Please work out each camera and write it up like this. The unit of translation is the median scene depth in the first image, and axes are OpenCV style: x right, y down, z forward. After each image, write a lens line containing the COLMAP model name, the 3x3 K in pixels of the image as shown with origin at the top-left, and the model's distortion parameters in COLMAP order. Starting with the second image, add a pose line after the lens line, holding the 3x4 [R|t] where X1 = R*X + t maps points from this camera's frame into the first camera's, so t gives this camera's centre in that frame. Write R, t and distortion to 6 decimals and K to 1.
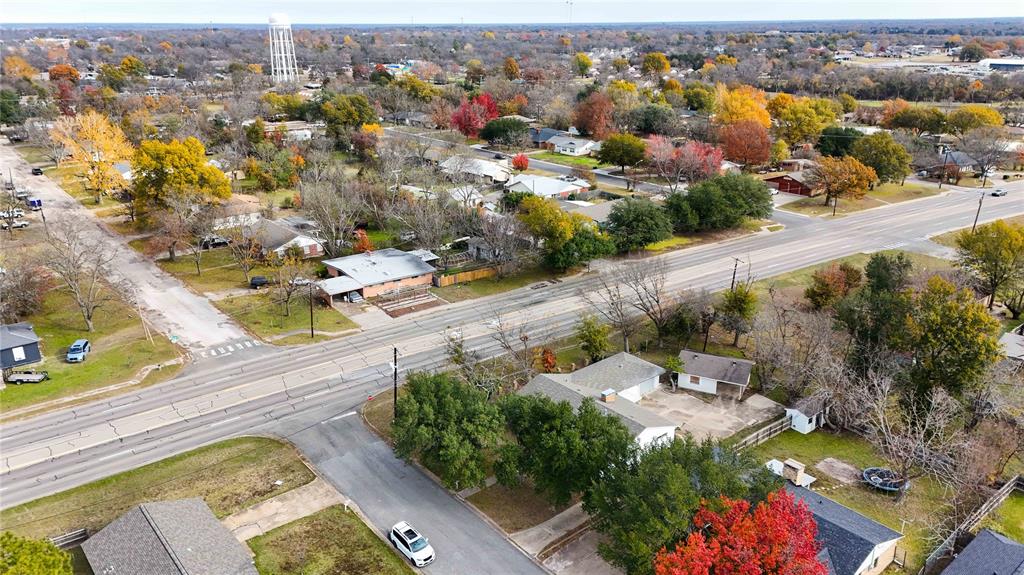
lens RADIAL K [[744.8, 0, 512.0], [0, 744.8, 287.5], [0, 0, 1]] dist [0.093178, -0.082529]
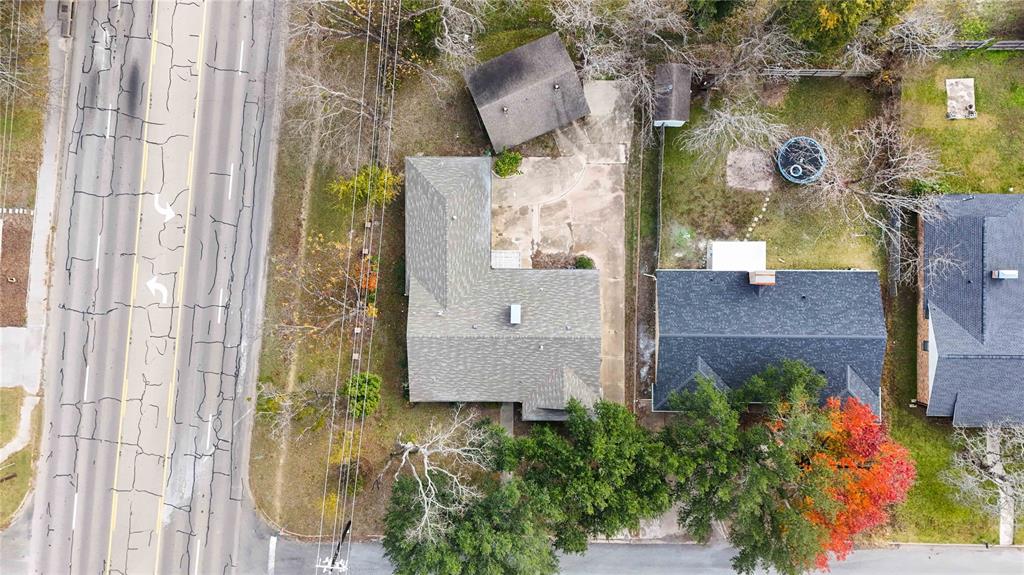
lens RADIAL K [[744.8, 0, 512.0], [0, 744.8, 287.5], [0, 0, 1]] dist [0.093178, -0.082529]
pose [[0.648795, -0.760875, -0.011541, 0.110688], [0.276371, 0.221476, 0.935183, -0.402972], [-0.709002, -0.609932, 0.353977, 0.539356]]
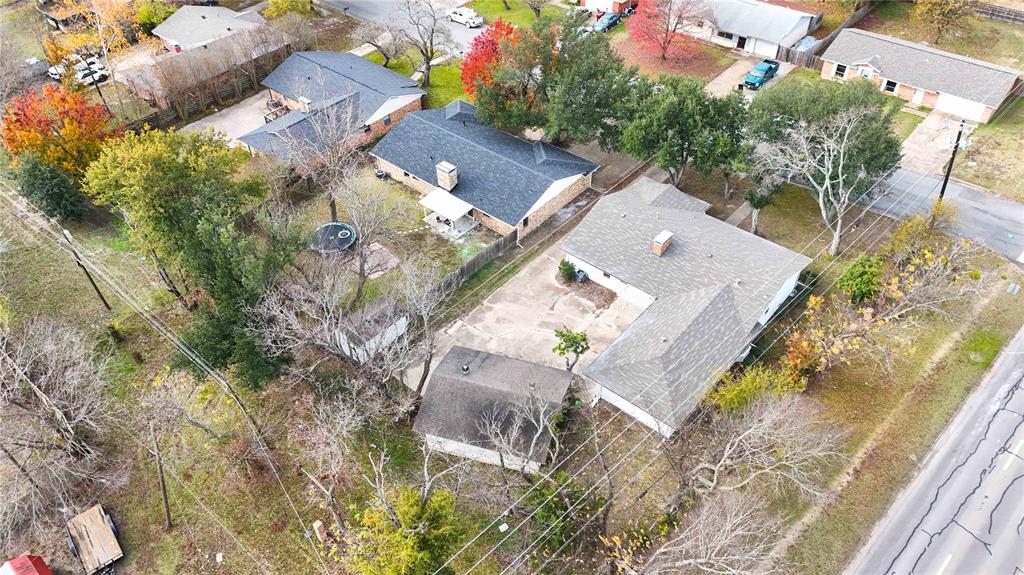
lens RADIAL K [[744.8, 0, 512.0], [0, 744.8, 287.5], [0, 0, 1]] dist [0.093178, -0.082529]
pose [[-0.986360, 0.127216, -0.104456, 0.248068], [-0.033705, 0.465046, 0.884645, -0.322665], [0.161117, 0.876099, -0.454415, 0.955395]]
